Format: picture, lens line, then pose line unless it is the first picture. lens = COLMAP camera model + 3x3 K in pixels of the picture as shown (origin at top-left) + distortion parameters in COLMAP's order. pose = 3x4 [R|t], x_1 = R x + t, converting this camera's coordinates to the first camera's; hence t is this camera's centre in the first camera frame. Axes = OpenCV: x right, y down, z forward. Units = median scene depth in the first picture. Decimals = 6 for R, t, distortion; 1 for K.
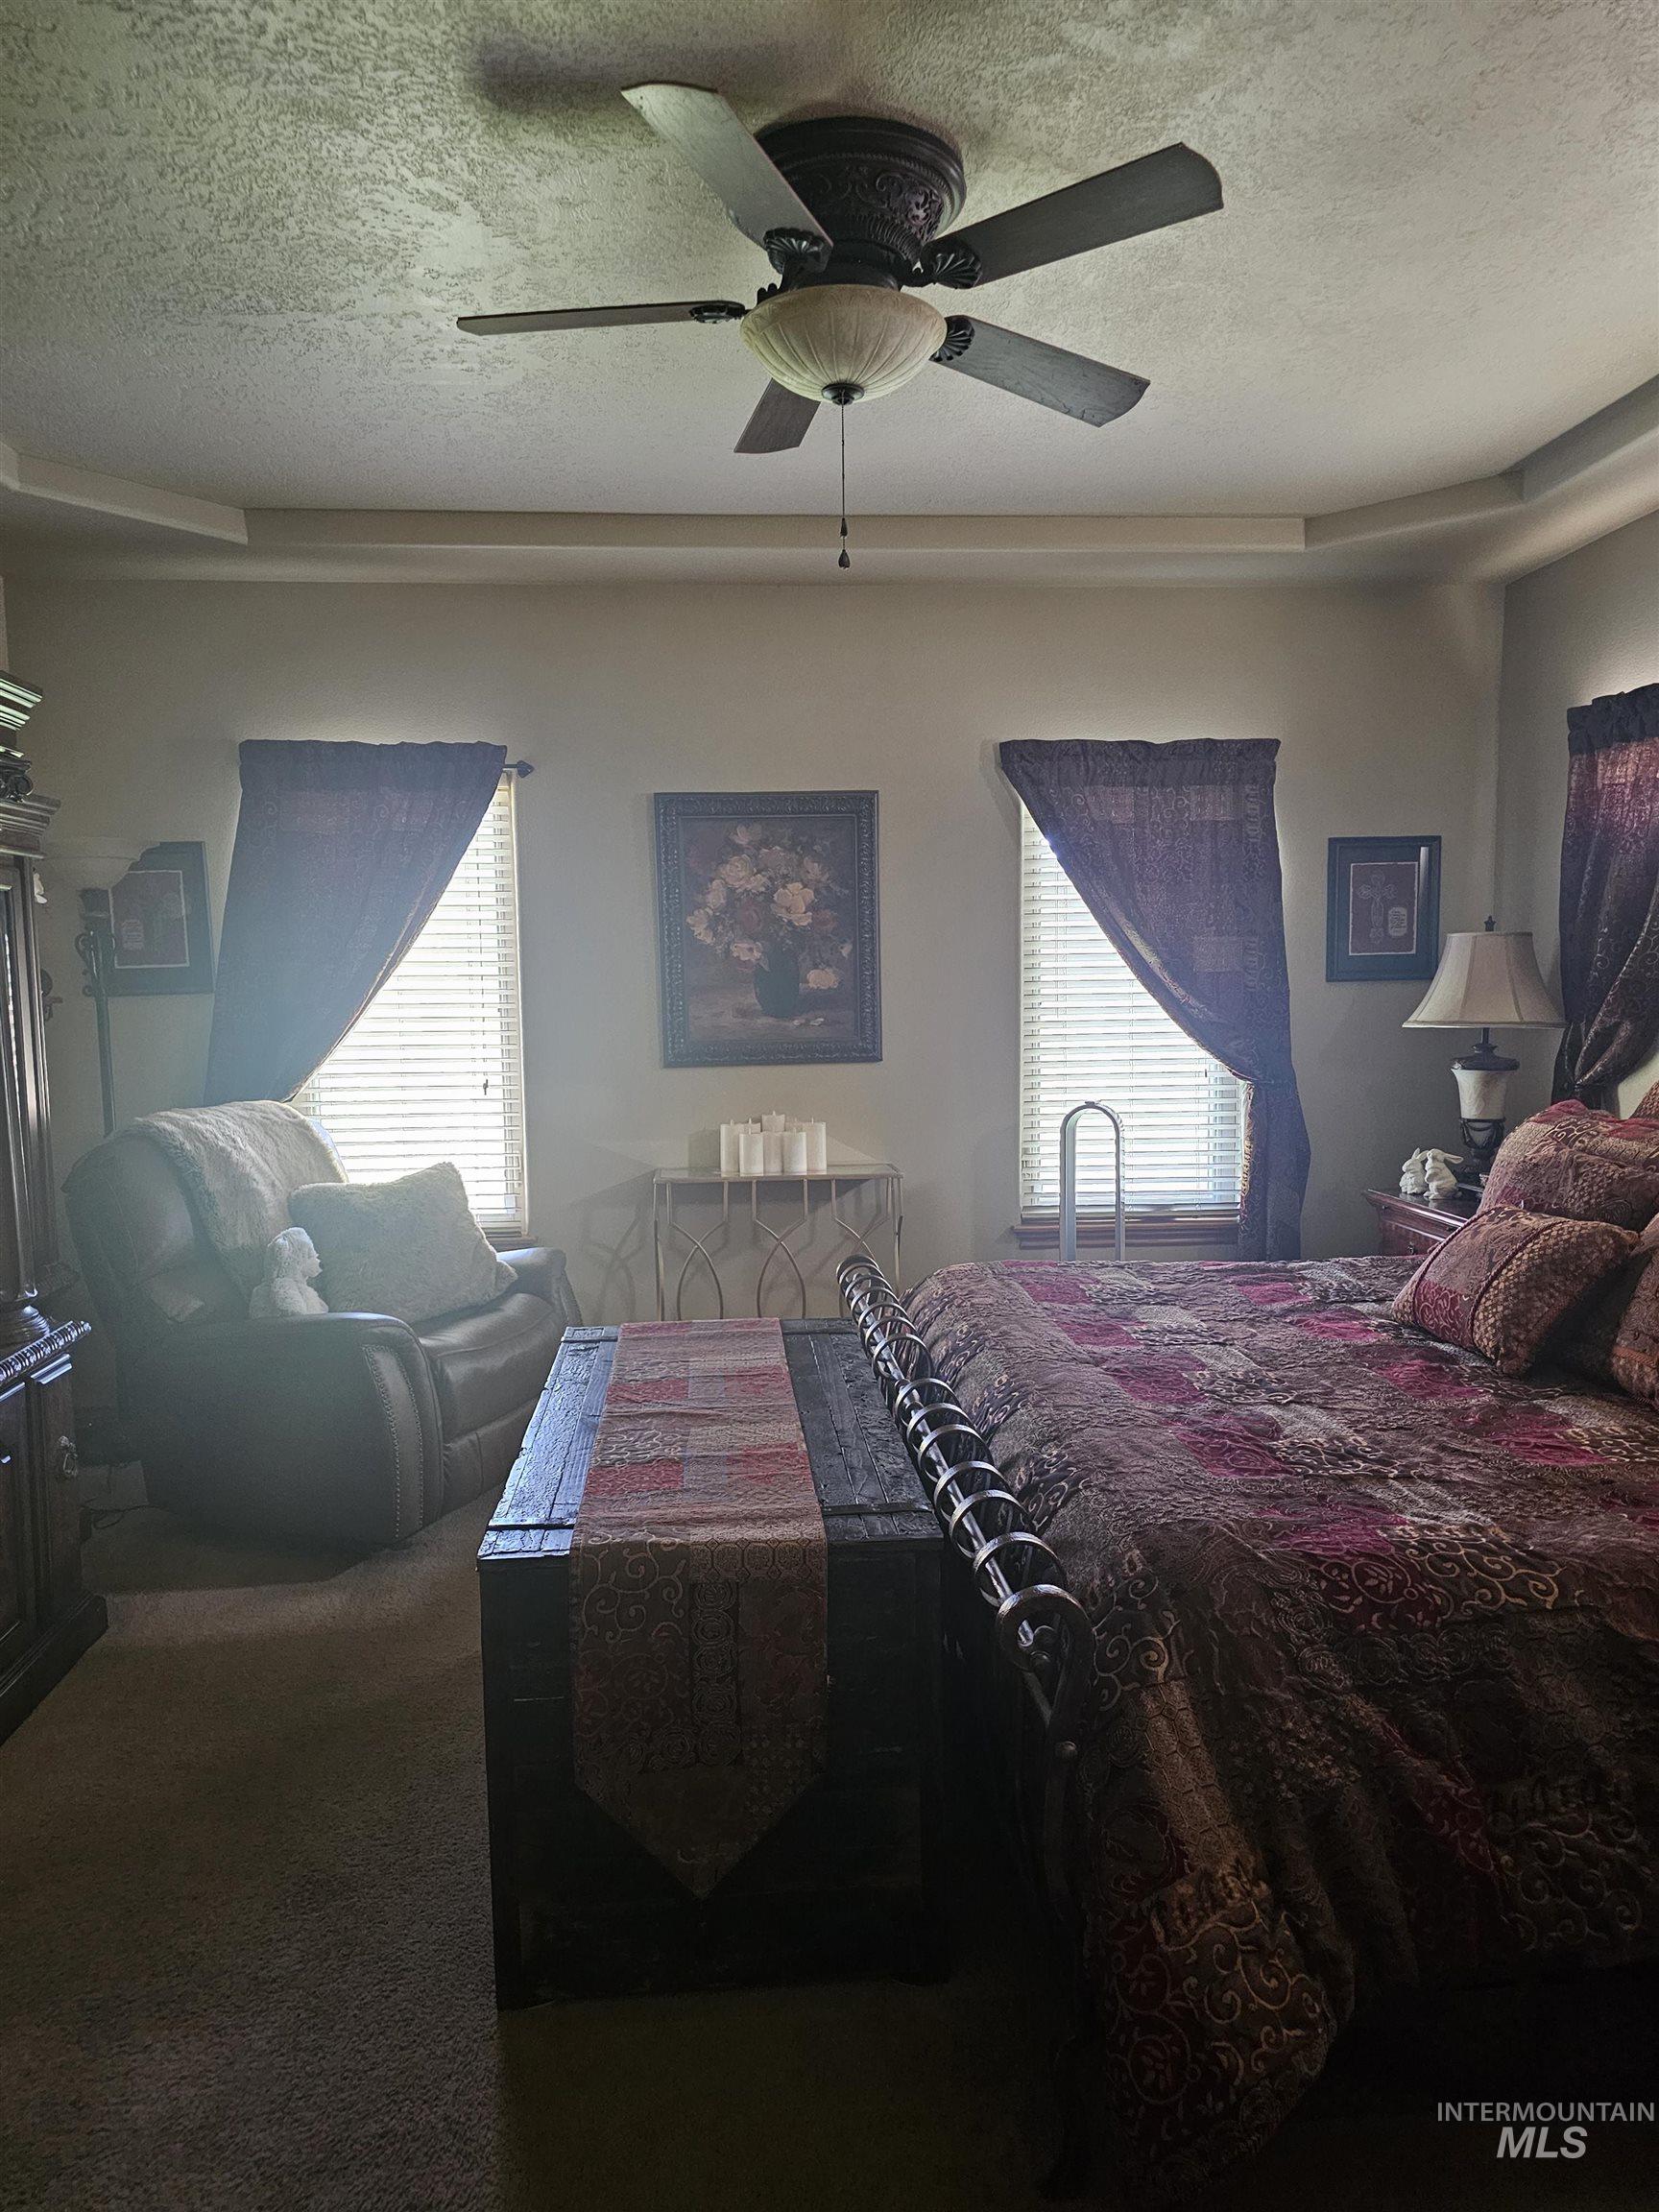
lens RADIAL K [[1469.6, 0, 822.2], [0, 1469.6, 1117.7], [0, 0, 1]] dist [0.066417, -0.072309]
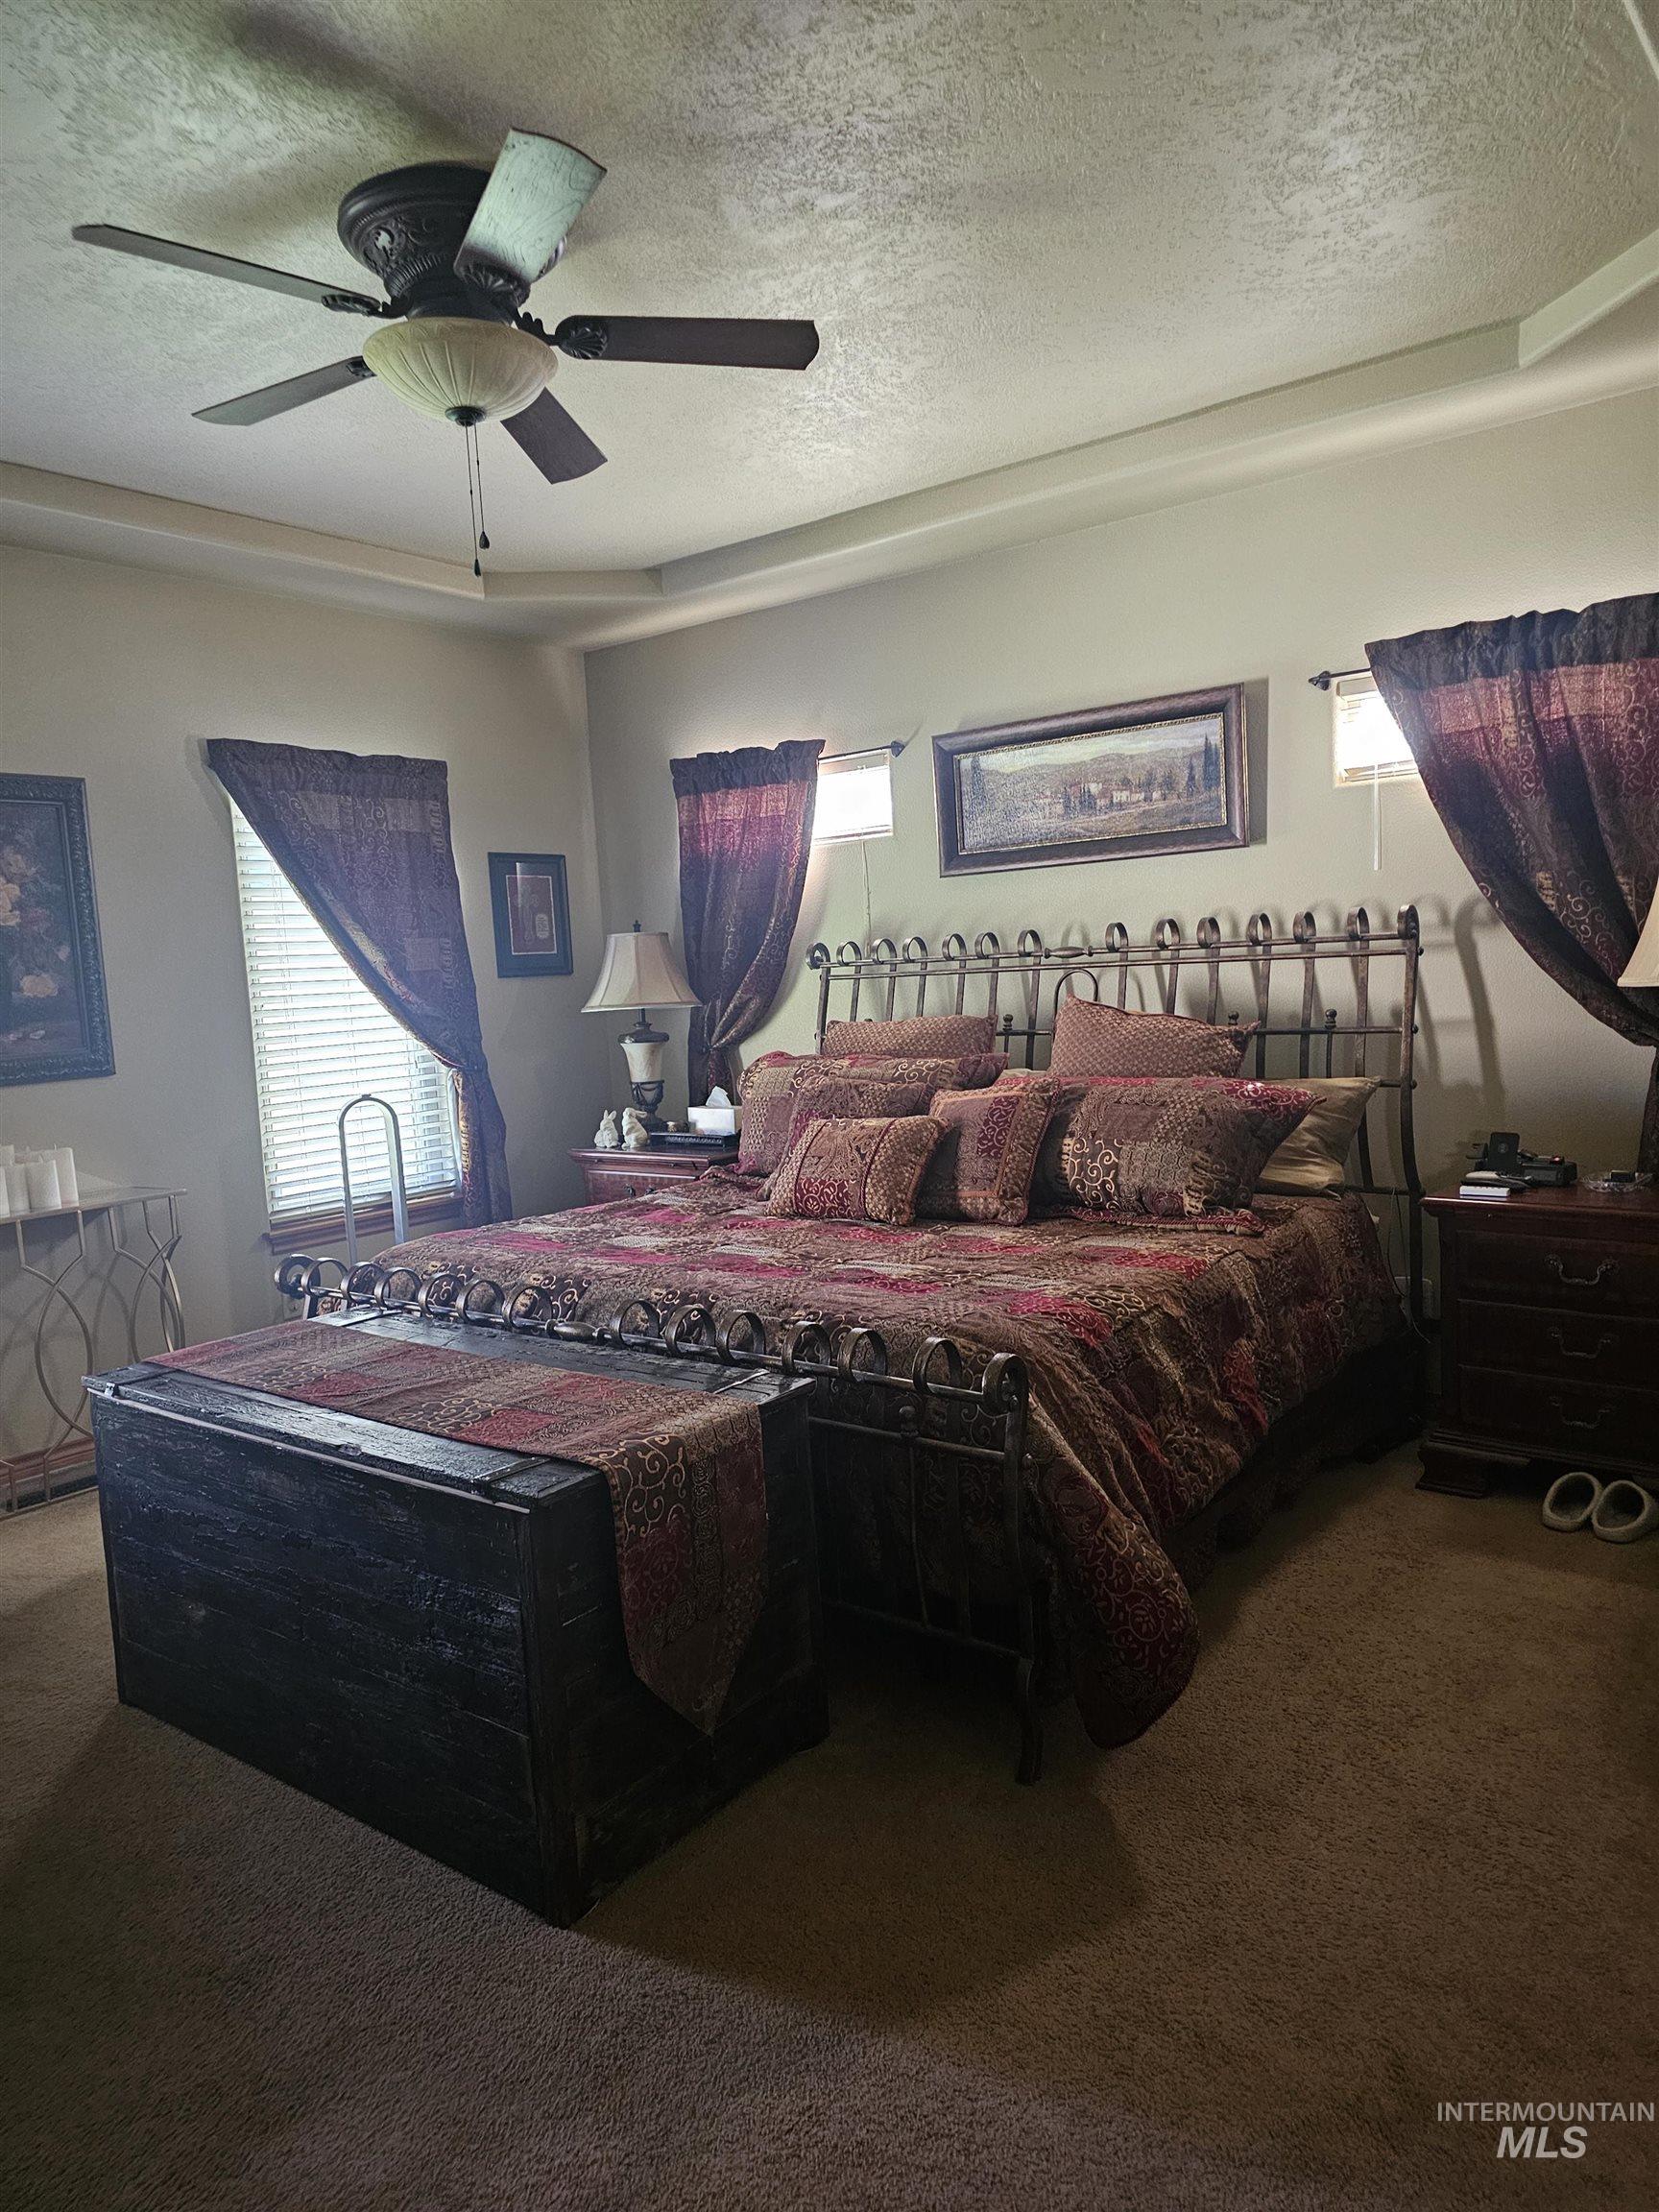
lens RADIAL K [[1469.6, 0, 822.2], [0, 1469.6, 1117.7], [0, 0, 1]] dist [0.066417, -0.072309]
pose [[0.659168, -0.096719, 0.745750, -0.367383], [0.113662, 0.993115, 0.028335, 0.012052], [-0.743357, 0.066086, 0.665623, 0.063481]]
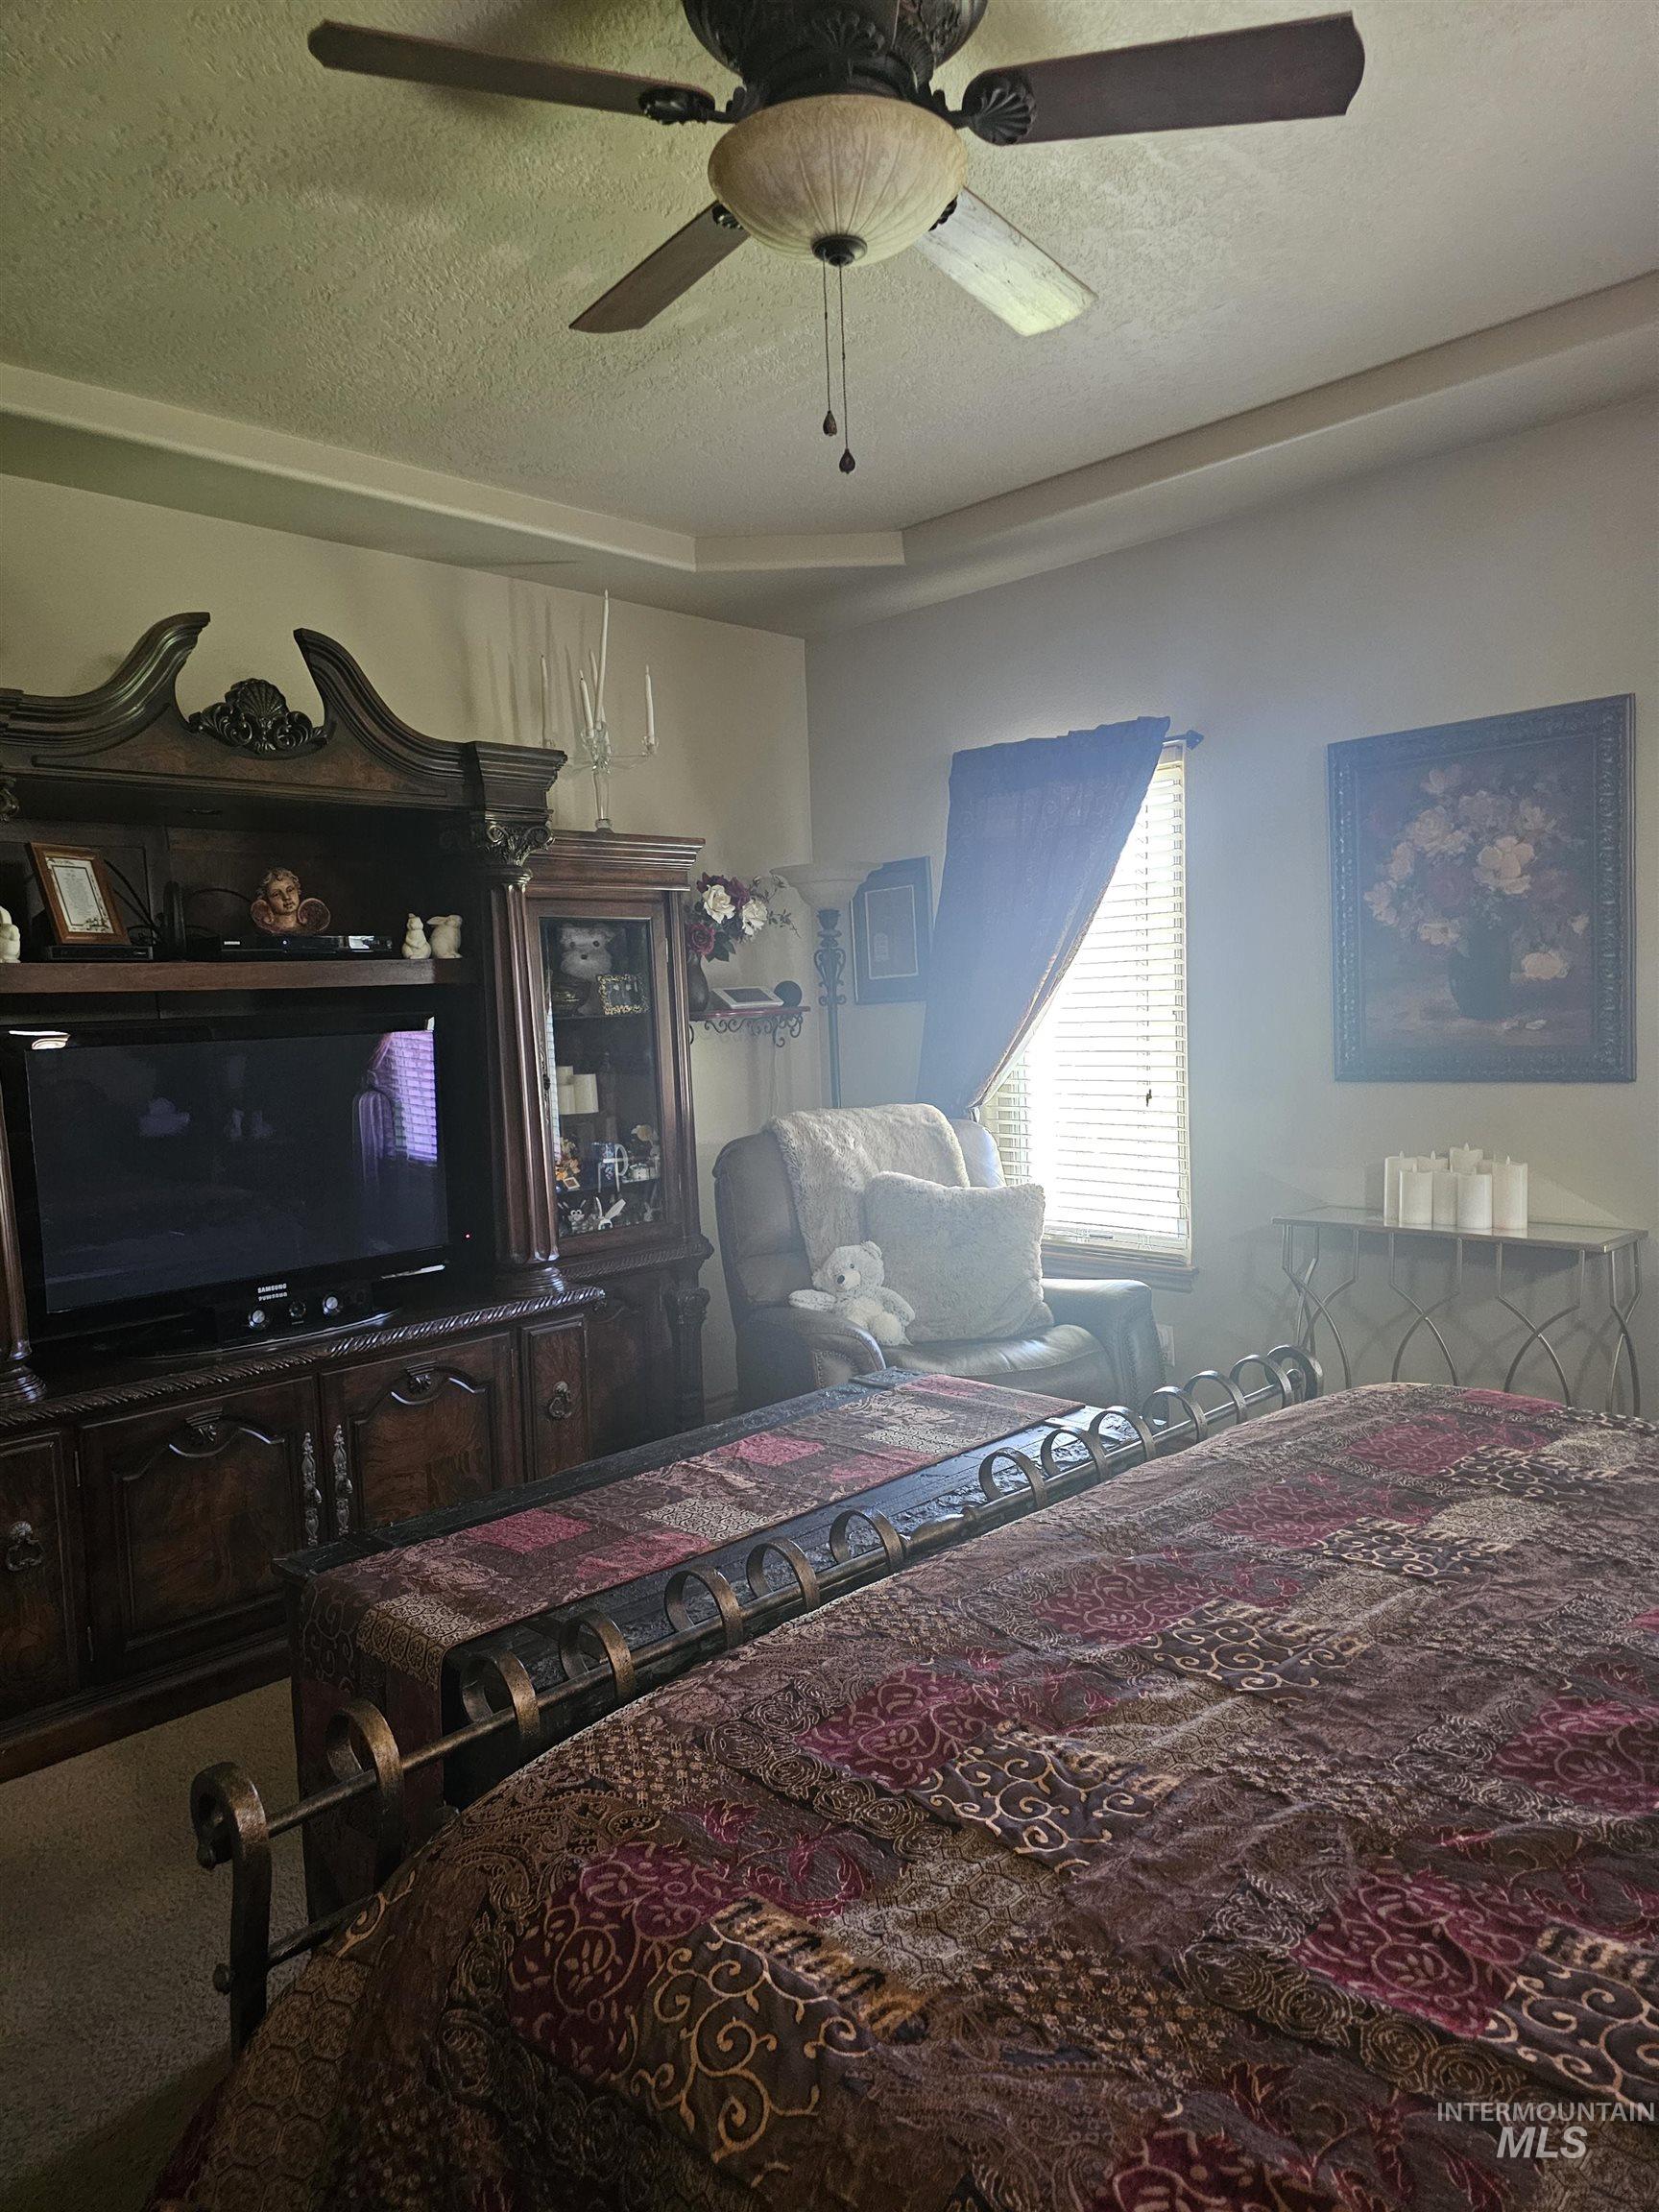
lens RADIAL K [[1497.3, 0, 829.5], [0, 1497.3, 1106.0], [0, 0, 1]] dist [0.072822, -0.082793]
pose [[0.651322, 0.042871, -0.757589, 0.343414], [-0.045315, 0.998818, 0.017563, -0.022852], [0.757447, 0.022891, 0.652495, 0.250652]]
